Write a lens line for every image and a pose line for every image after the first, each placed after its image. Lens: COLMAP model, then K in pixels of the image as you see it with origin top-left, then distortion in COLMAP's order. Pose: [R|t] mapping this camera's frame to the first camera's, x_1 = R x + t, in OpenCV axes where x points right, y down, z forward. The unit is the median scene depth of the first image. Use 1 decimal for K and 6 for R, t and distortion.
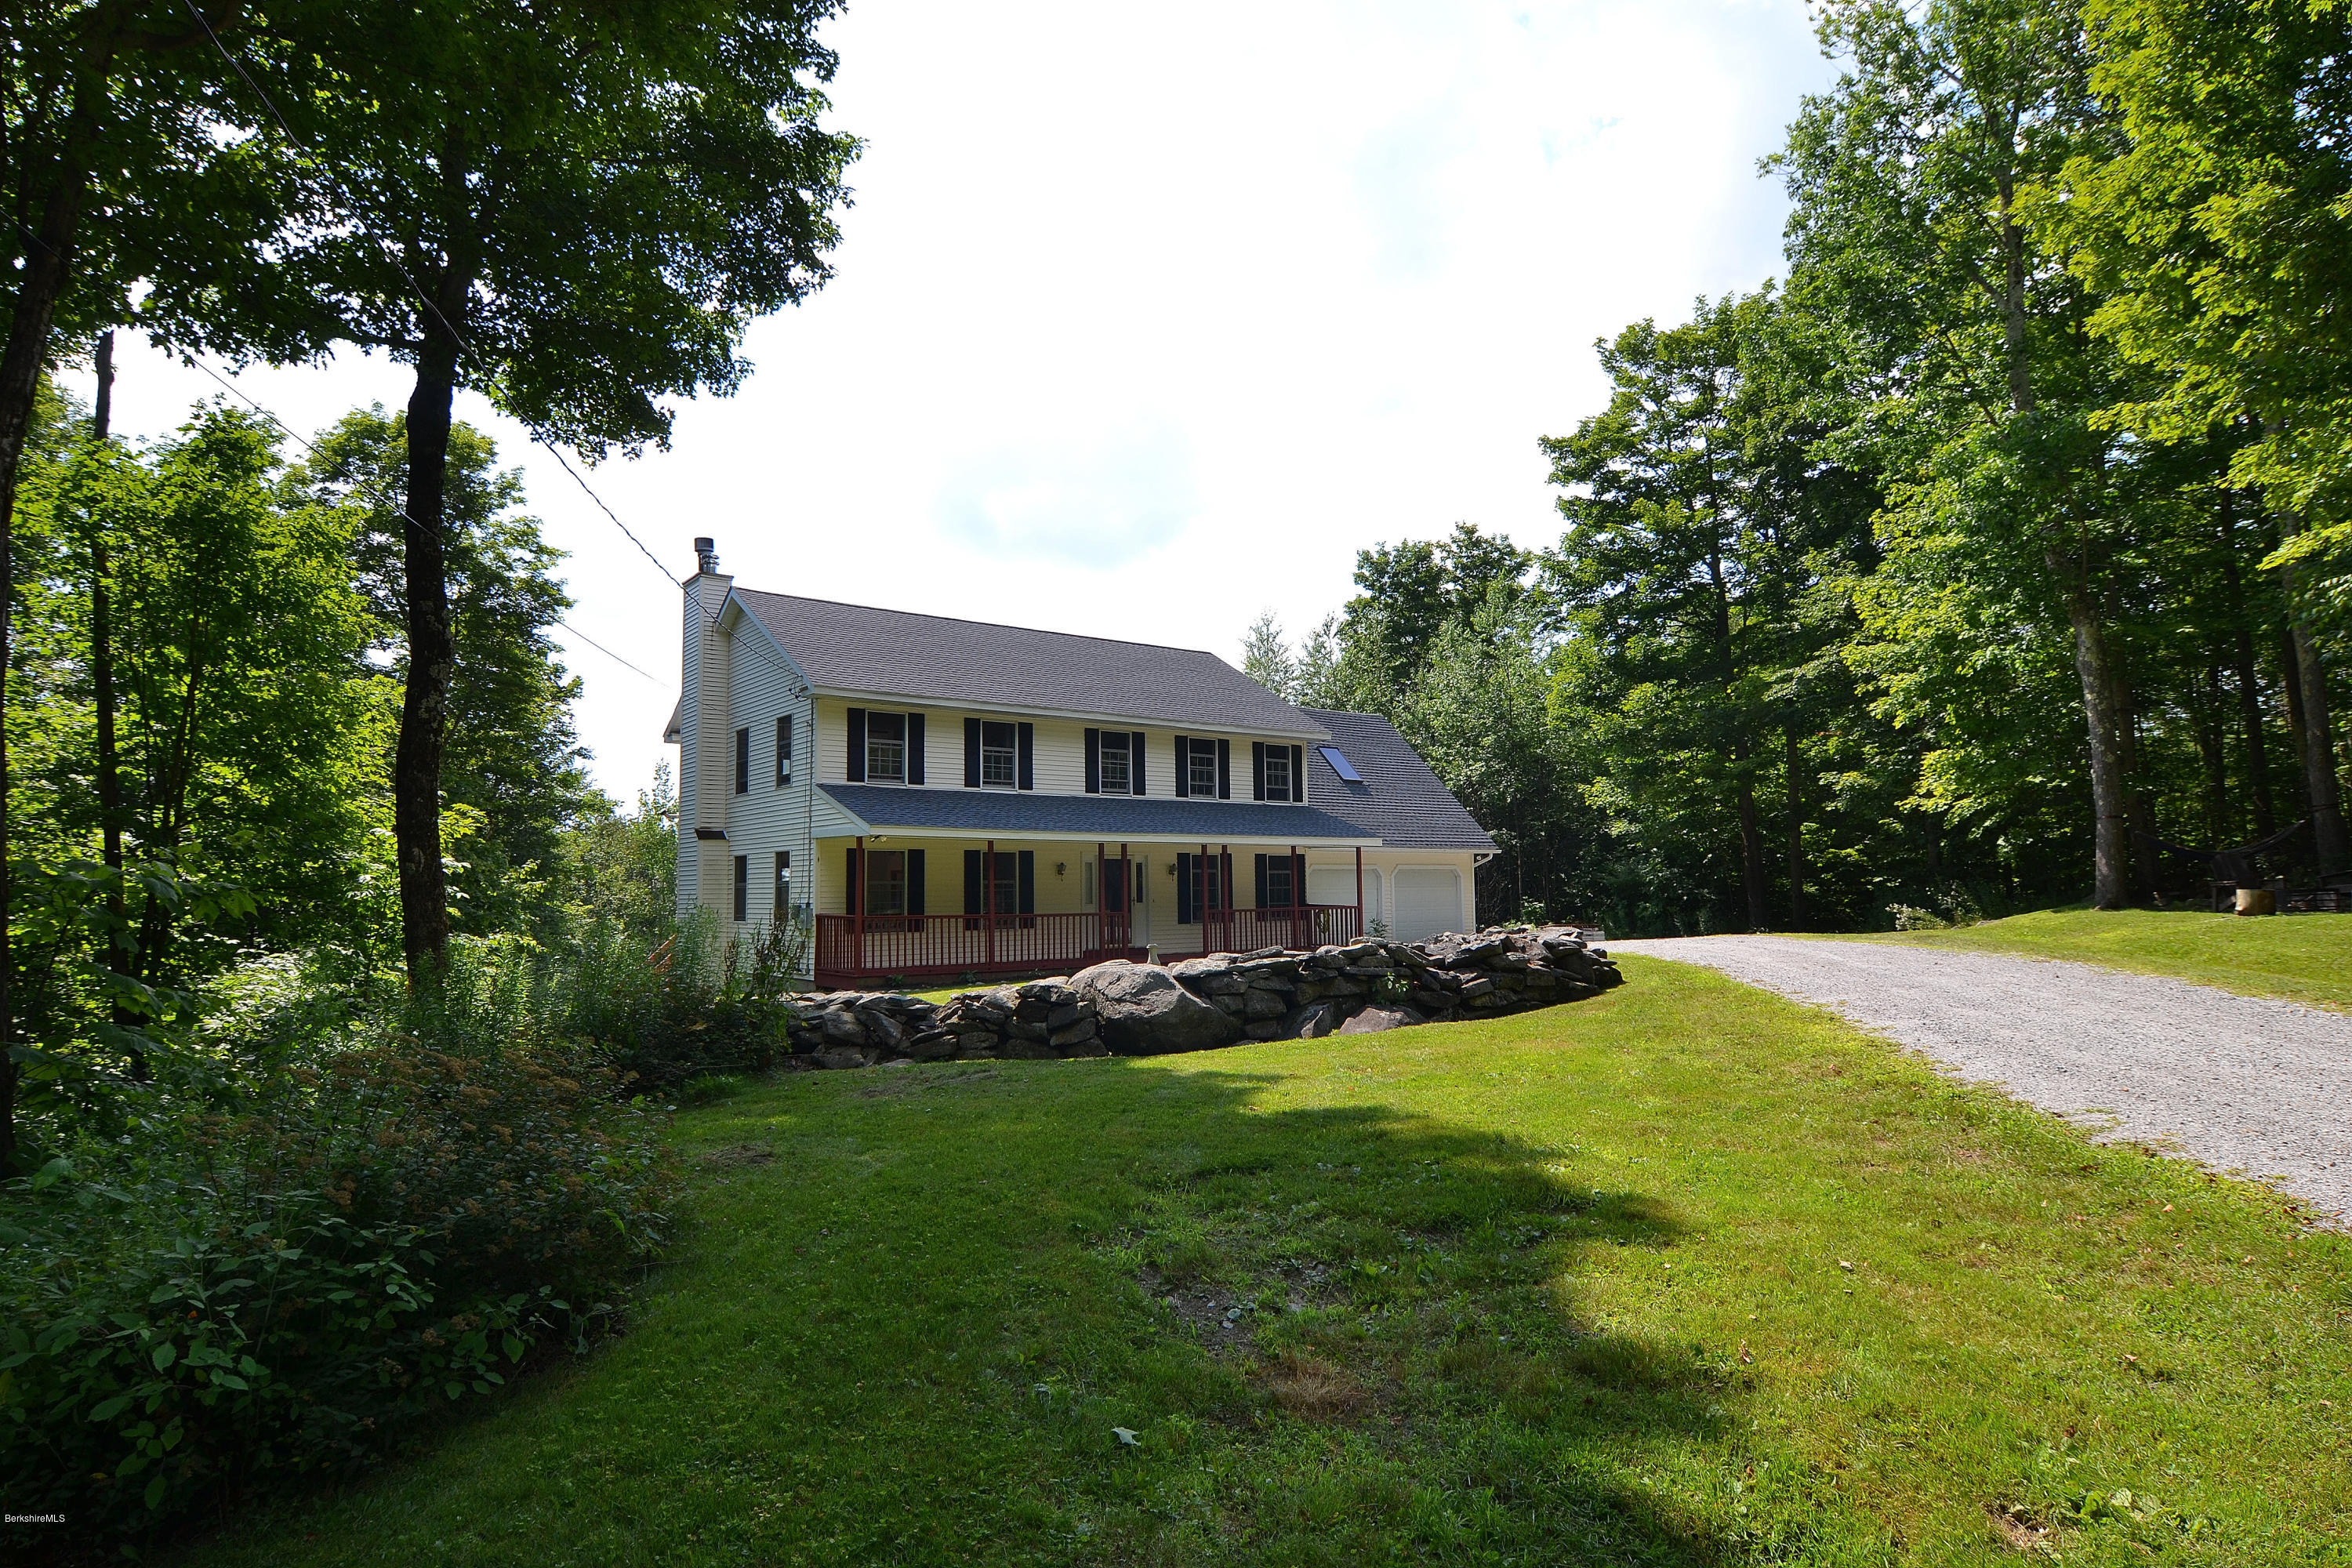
lens RADIAL K [[1308.6, 0, 1181.8], [0, 1308.6, 791.5], [0, 0, 1]] dist [-0.011770, -0.001903]
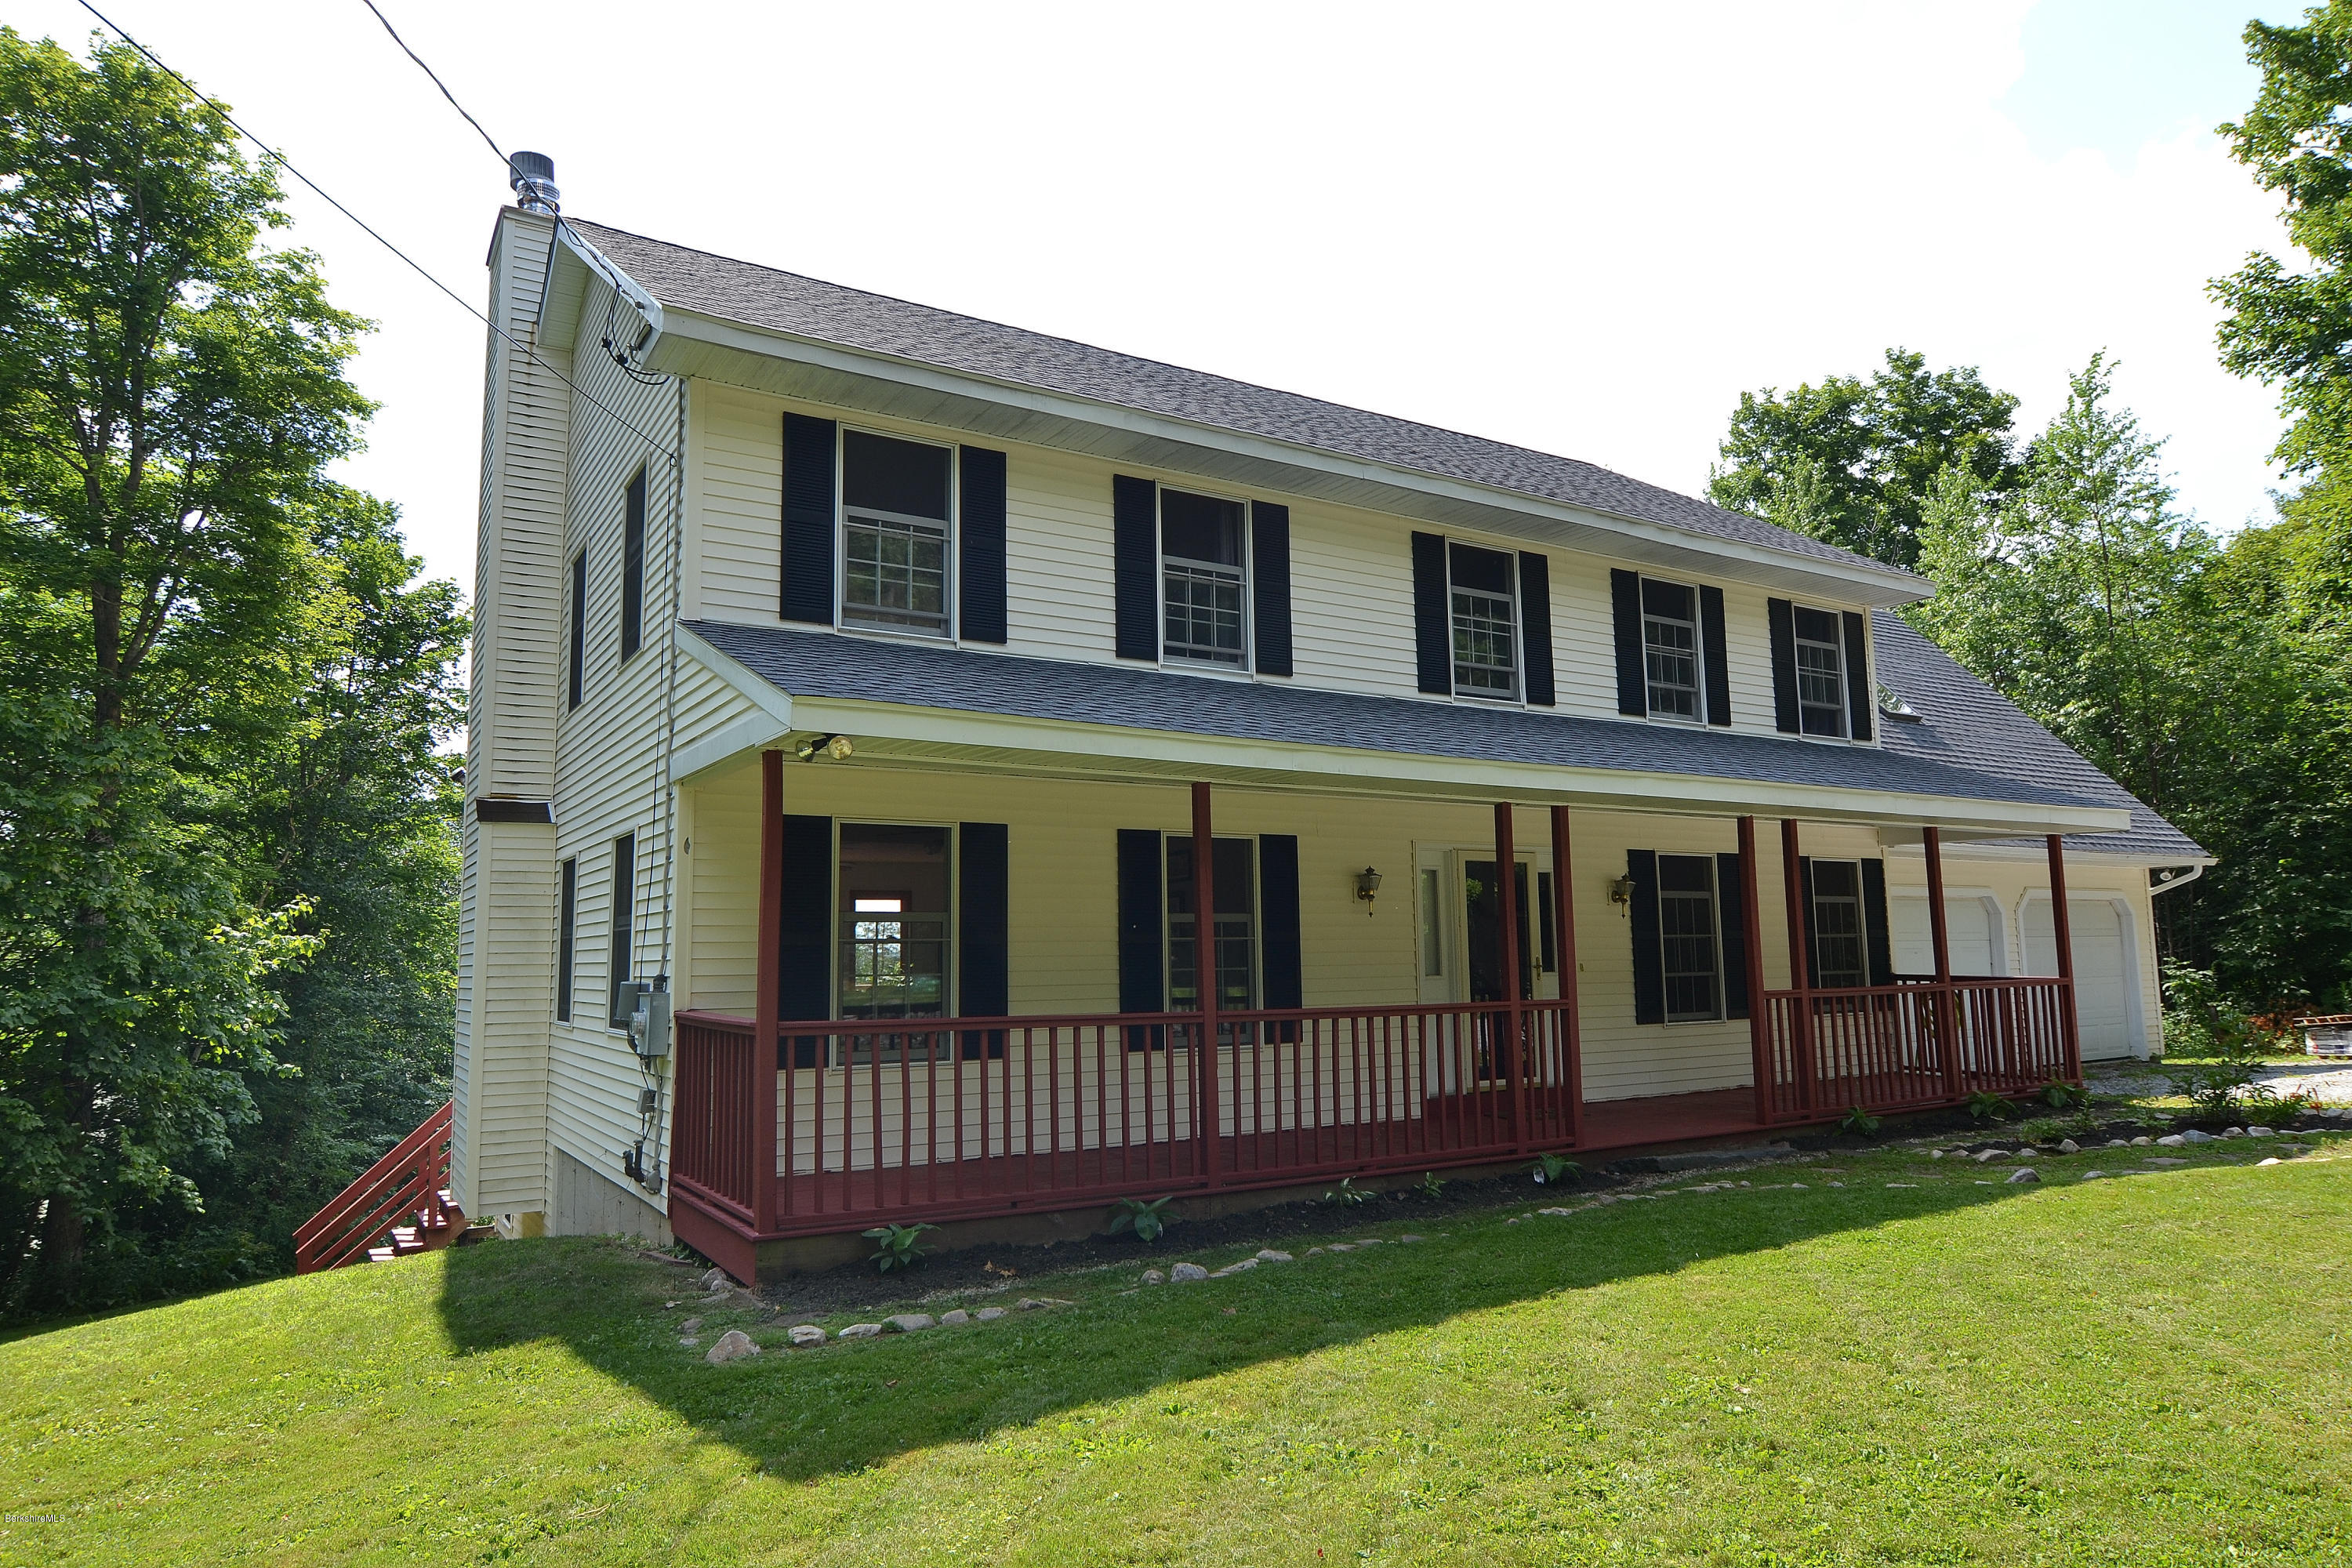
lens RADIAL K [[1444.7, 0, 1172.5], [0, 1444.7, 785.9], [0, 0, 1]] dist [-0.024857, 0.001472]
pose [[0.993736, -0.017553, -0.110364, -0.095535], [0.012483, 0.998842, -0.046459, 0.046294], [0.111052, 0.044791, 0.992805, 0.540293]]
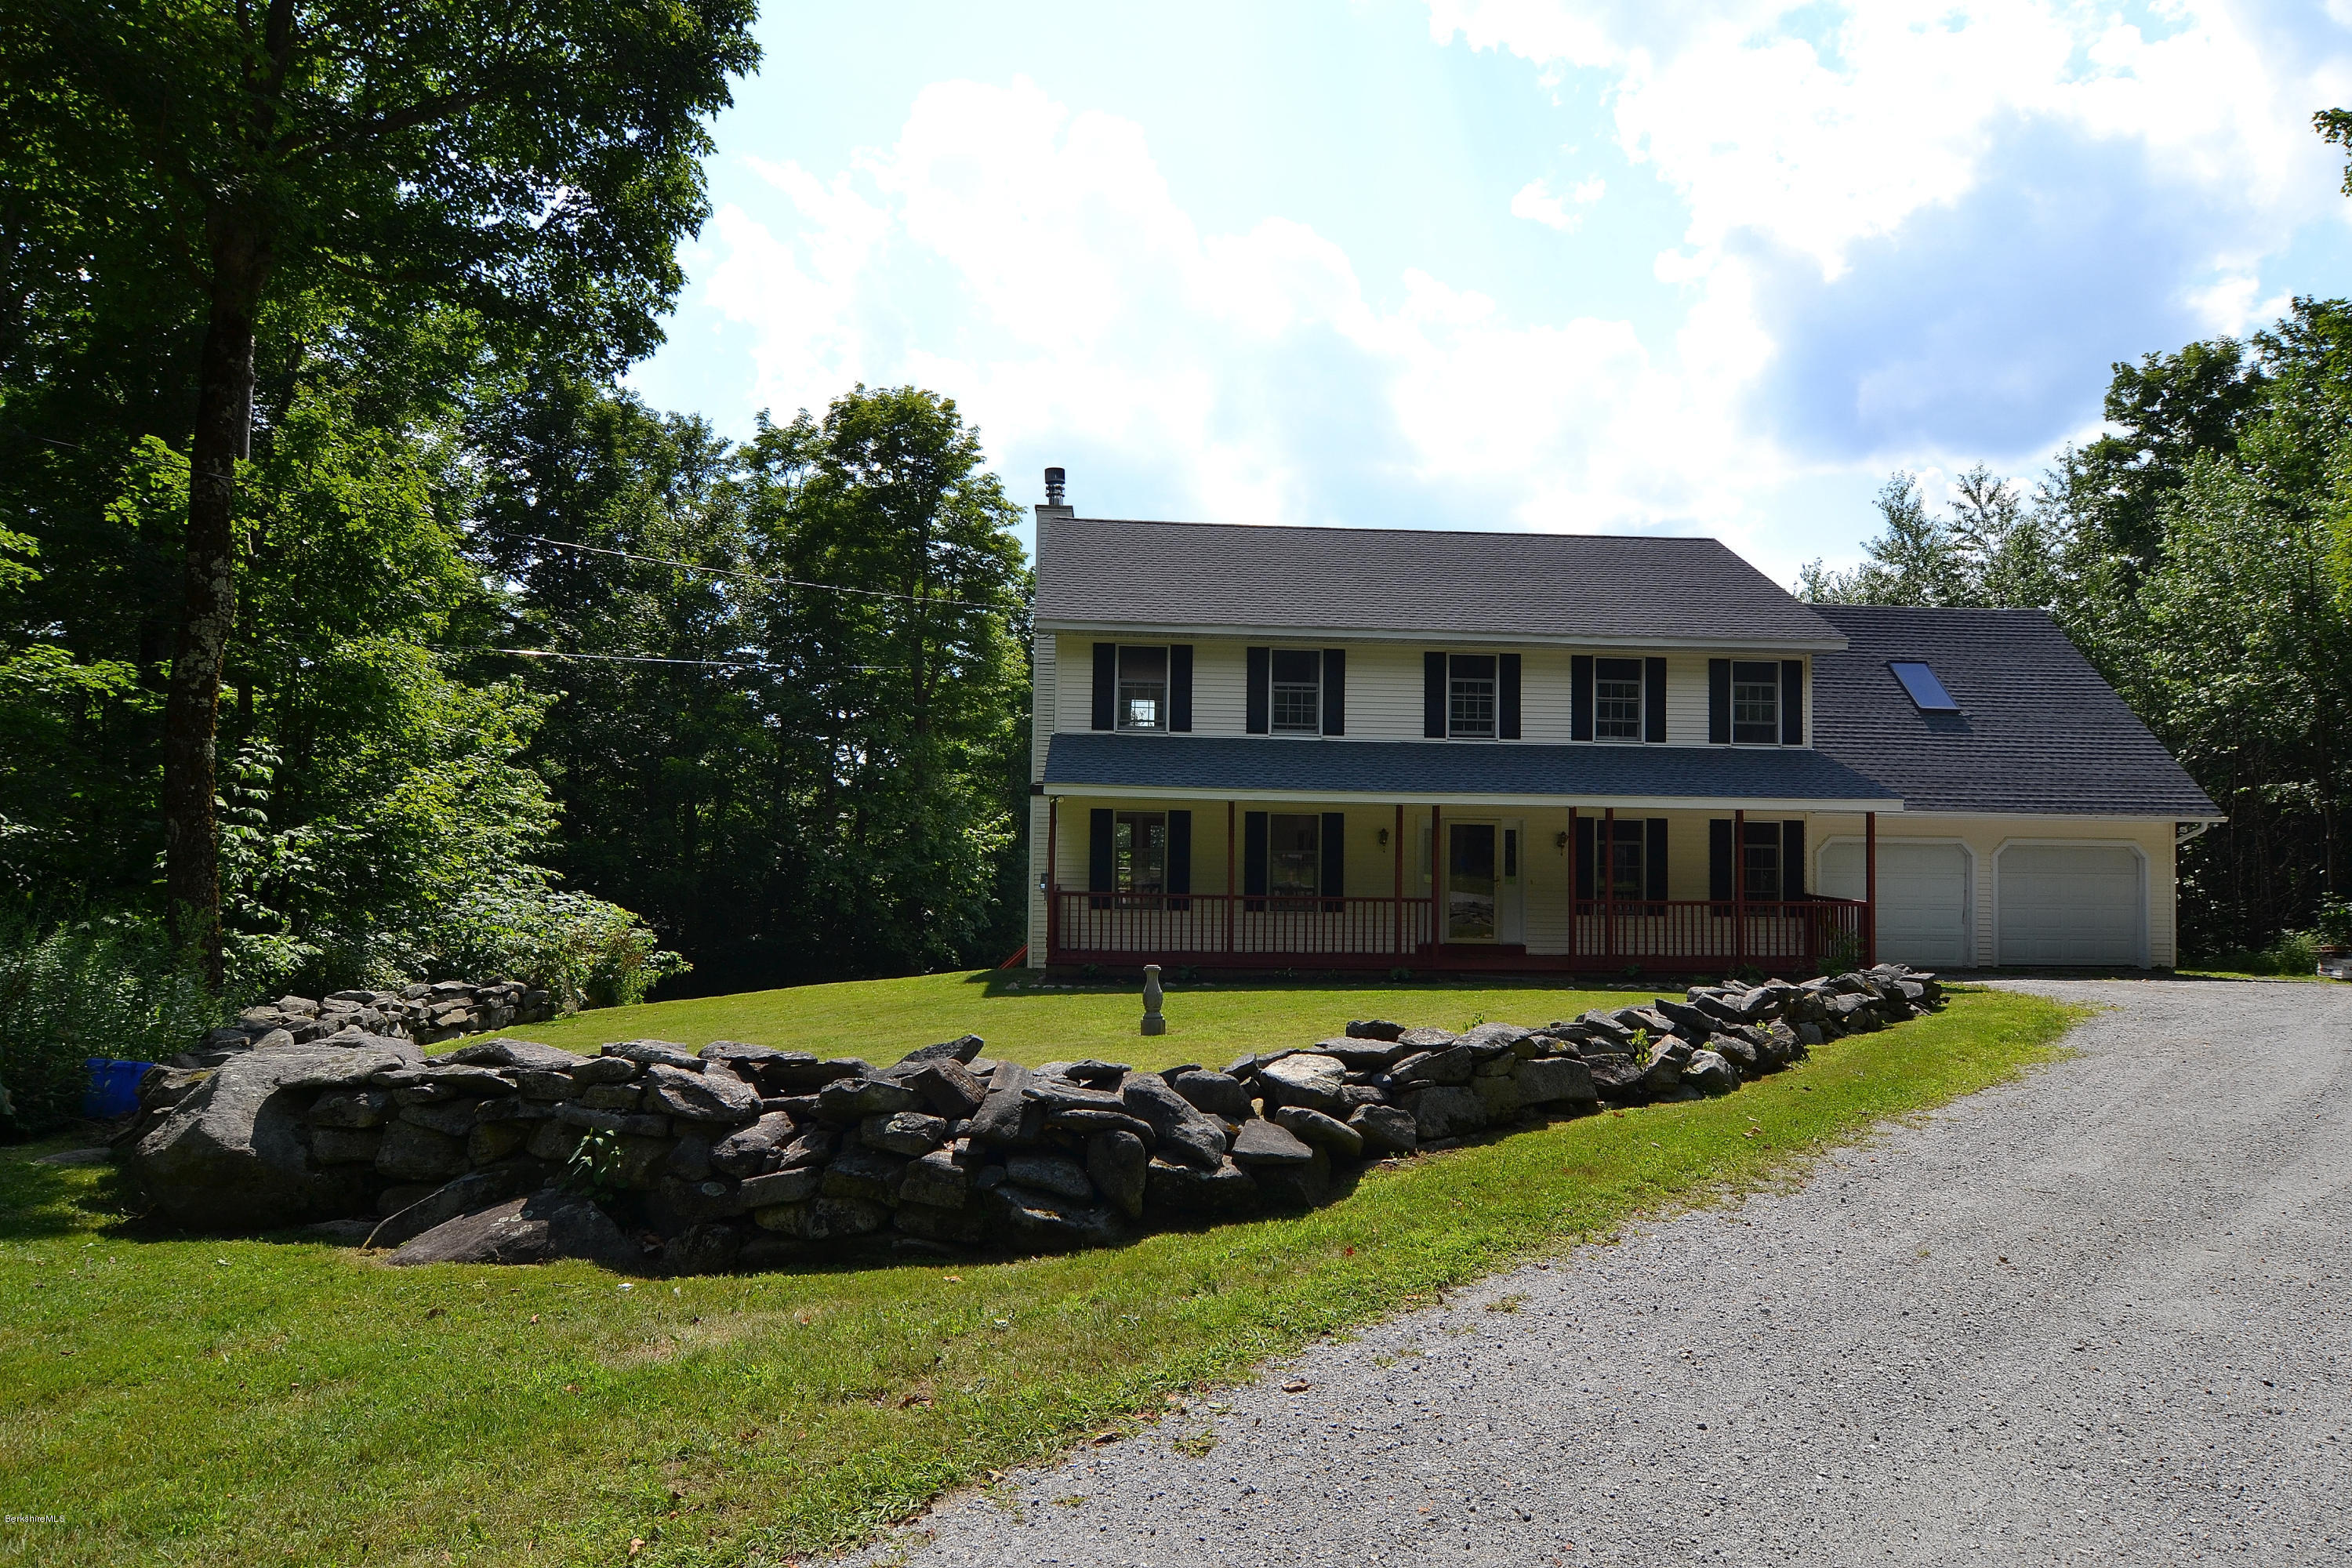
lens RADIAL K [[1308.6, 0, 1181.8], [0, 1308.6, 791.5], [0, 0, 1]] dist [-0.011770, -0.001903]
pose [[0.817152, 0.005277, -0.576399, 0.238524], [0.018983, 0.999169, 0.036061, 0.002279], [0.576110, -0.040409, 0.816373, 0.286922]]
